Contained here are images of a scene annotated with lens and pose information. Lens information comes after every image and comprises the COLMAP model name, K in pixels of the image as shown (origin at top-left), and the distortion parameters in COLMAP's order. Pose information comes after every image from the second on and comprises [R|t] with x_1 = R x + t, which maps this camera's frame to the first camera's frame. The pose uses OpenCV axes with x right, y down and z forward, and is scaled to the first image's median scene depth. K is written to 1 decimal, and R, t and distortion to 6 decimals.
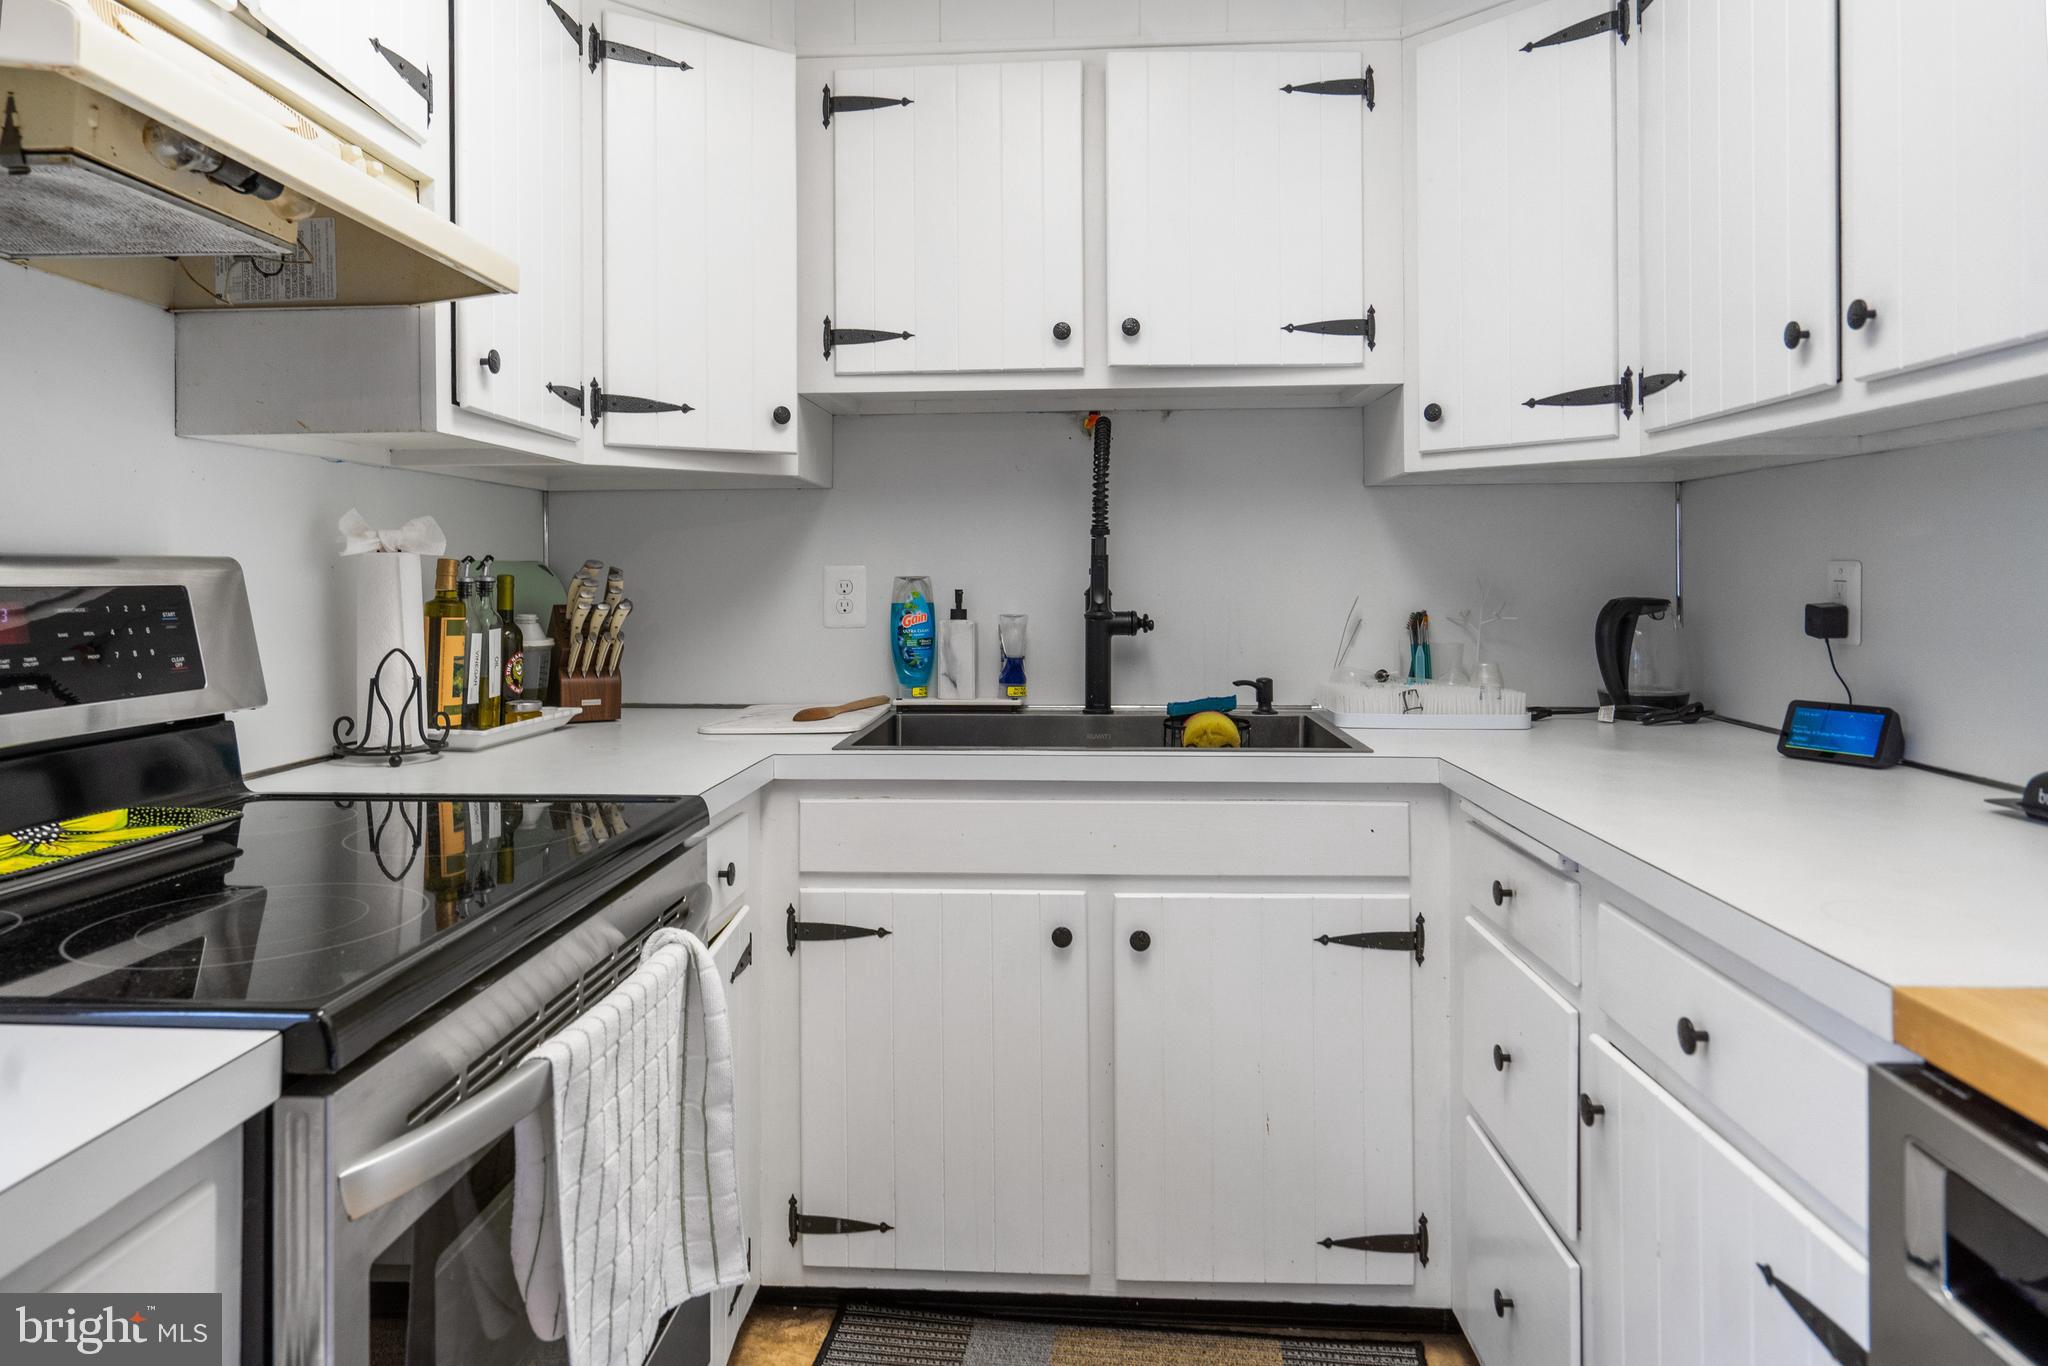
lens RADIAL K [[1219.1, 0, 1045.9], [0, 1219.1, 570.6], [0, 0, 1]] dist [0.003208, 0.004982]
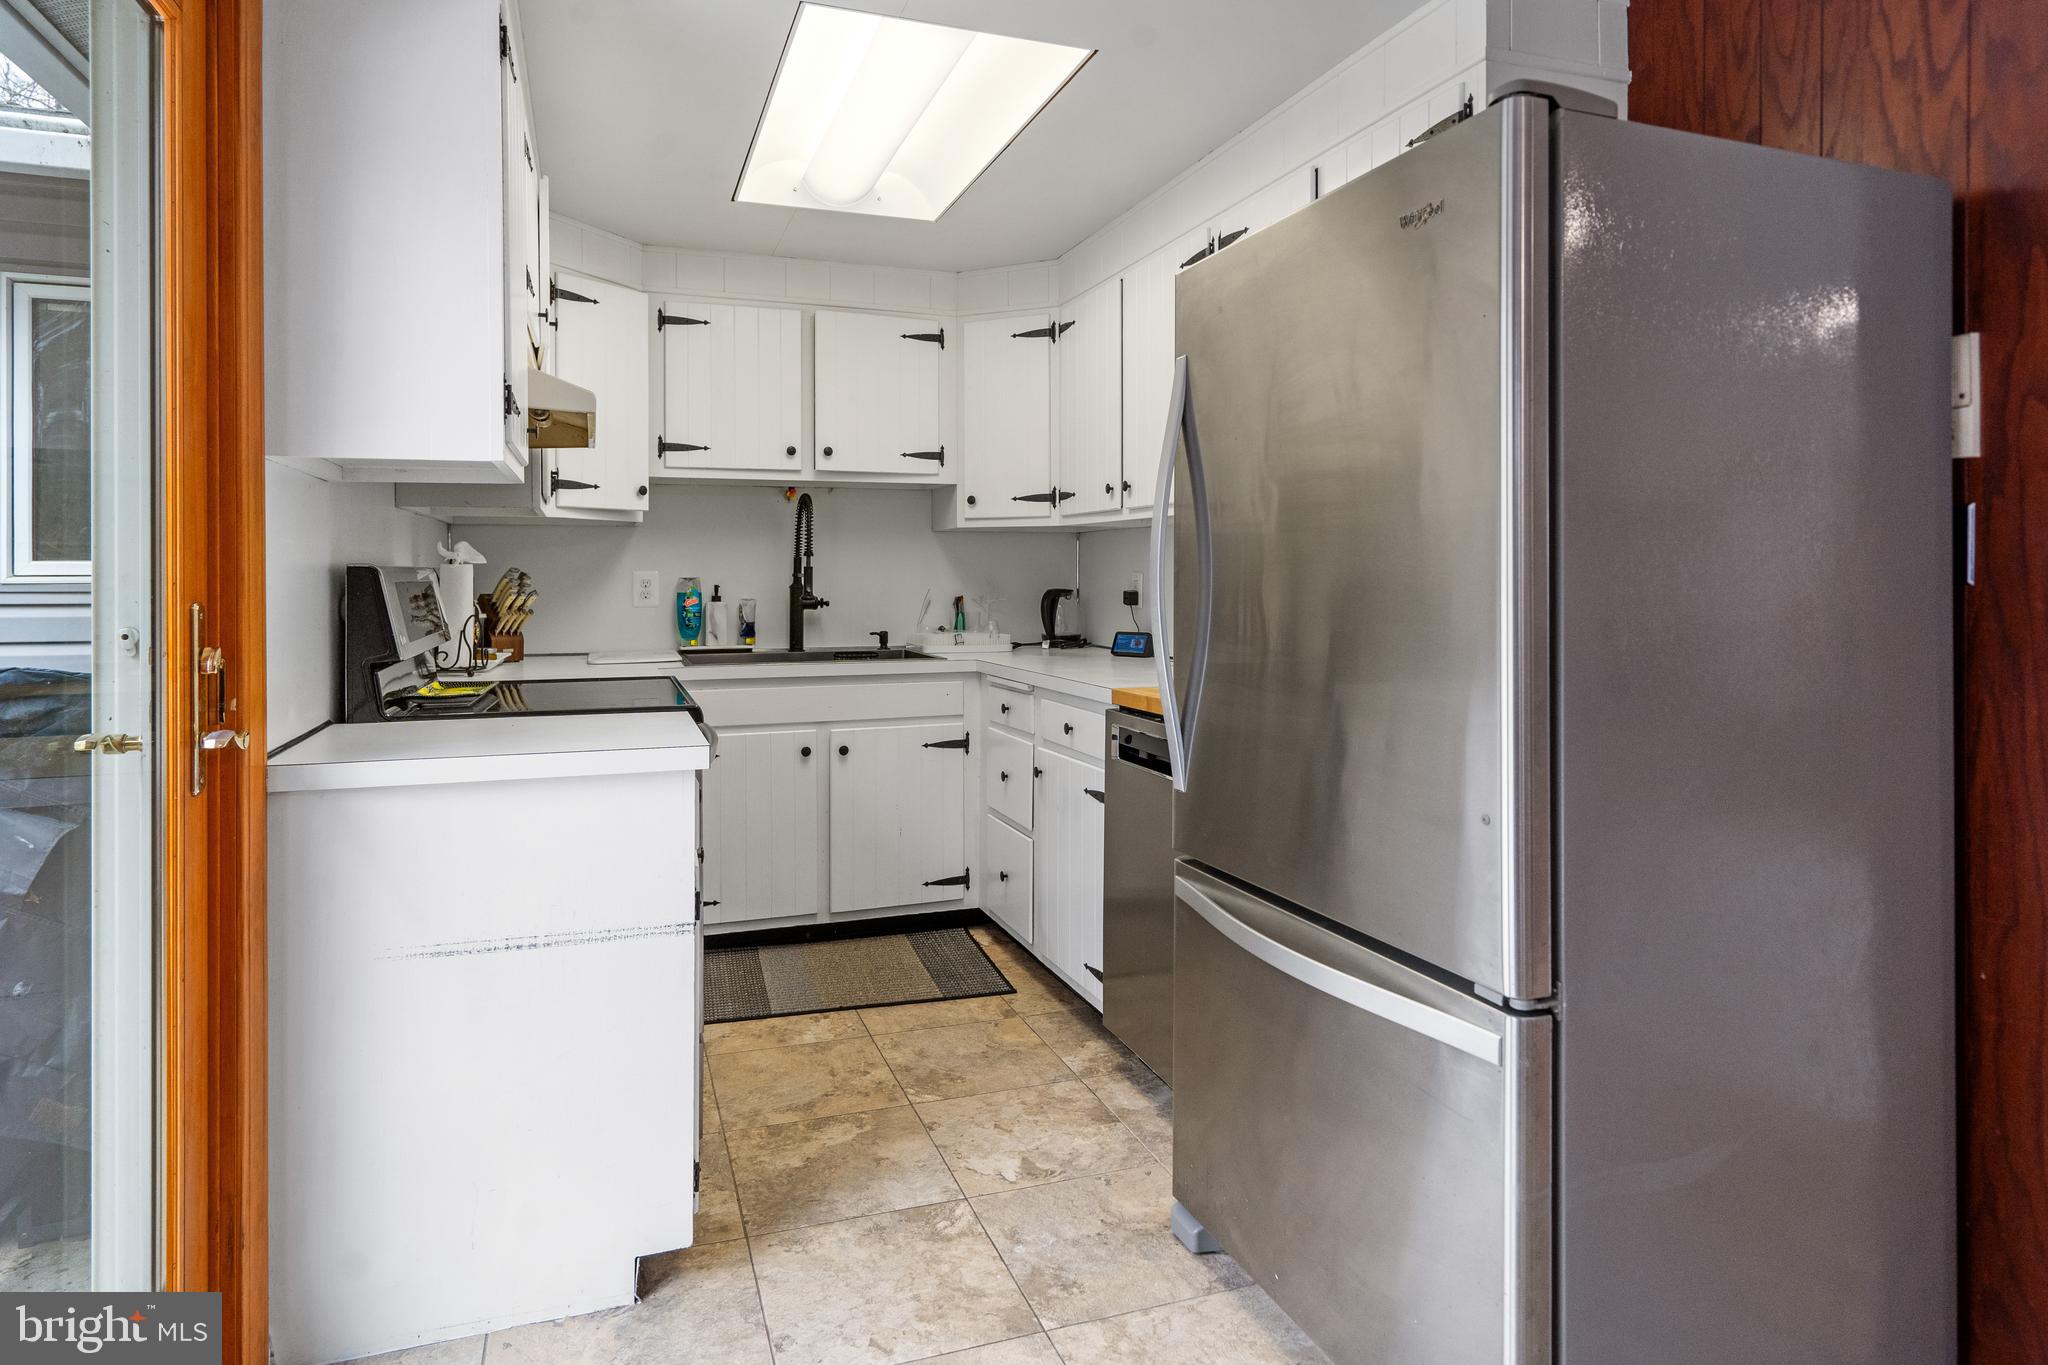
lens RADIAL K [[1133.1, 0, 1024.7], [0, 1133.1, 680.5], [0, 0, 1]] dist [-0.043161, -0.000326]
pose [[0.918483, -0.031419, 0.394211, -0.361784], [-0.006459, 0.995514, 0.094392, -0.004559], [-0.395409, -0.089244, 0.914159, -0.813715]]
